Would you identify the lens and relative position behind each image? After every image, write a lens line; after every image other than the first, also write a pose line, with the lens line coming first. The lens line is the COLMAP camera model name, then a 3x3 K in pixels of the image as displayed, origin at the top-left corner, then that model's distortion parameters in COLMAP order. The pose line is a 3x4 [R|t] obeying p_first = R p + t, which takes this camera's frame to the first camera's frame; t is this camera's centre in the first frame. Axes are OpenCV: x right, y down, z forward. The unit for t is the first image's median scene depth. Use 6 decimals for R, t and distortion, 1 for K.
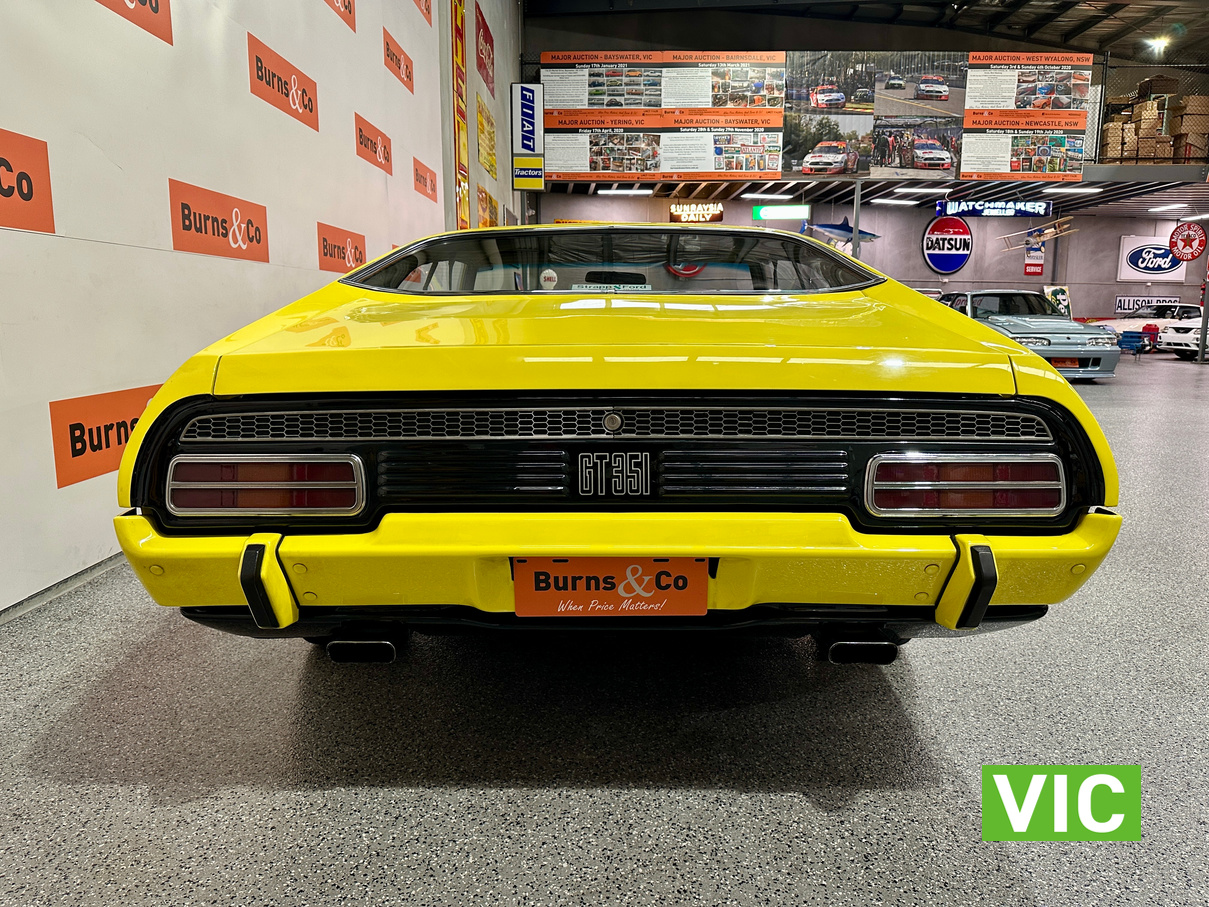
lens RADIAL K [[867.7, 0, 605.7], [0, 867.7, 458.8], [0, 0, 1]] dist [0.001649, -0.013861]
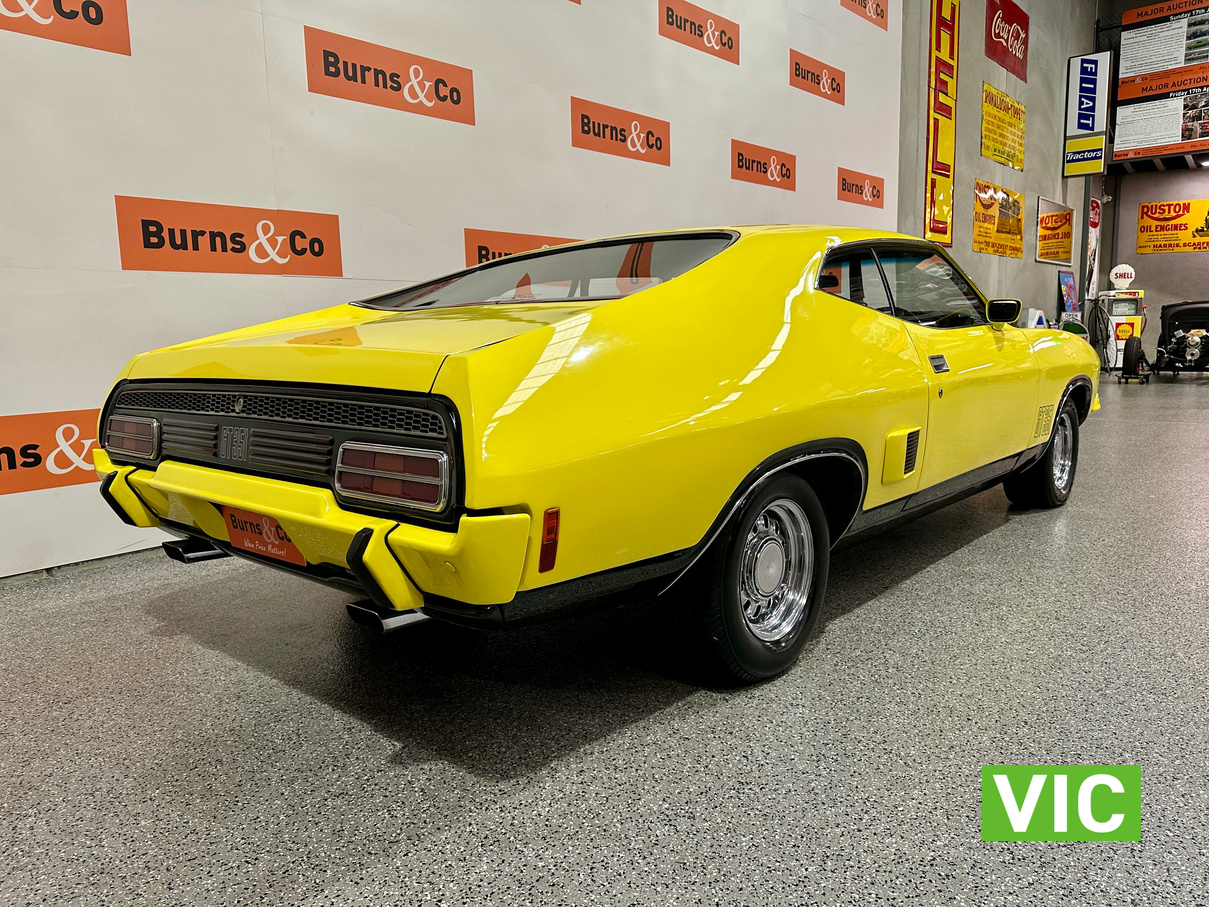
lens RADIAL K [[867.7, 0, 612.1], [0, 867.7, 458.7], [0, 0, 1]] dist [0.001649, -0.013861]
pose [[0.752178, 0.074226, -0.654767, 0.148297], [-0.081232, 0.996502, 0.019649, -0.003761], [0.653934, 0.038408, 0.755576, 0.040782]]
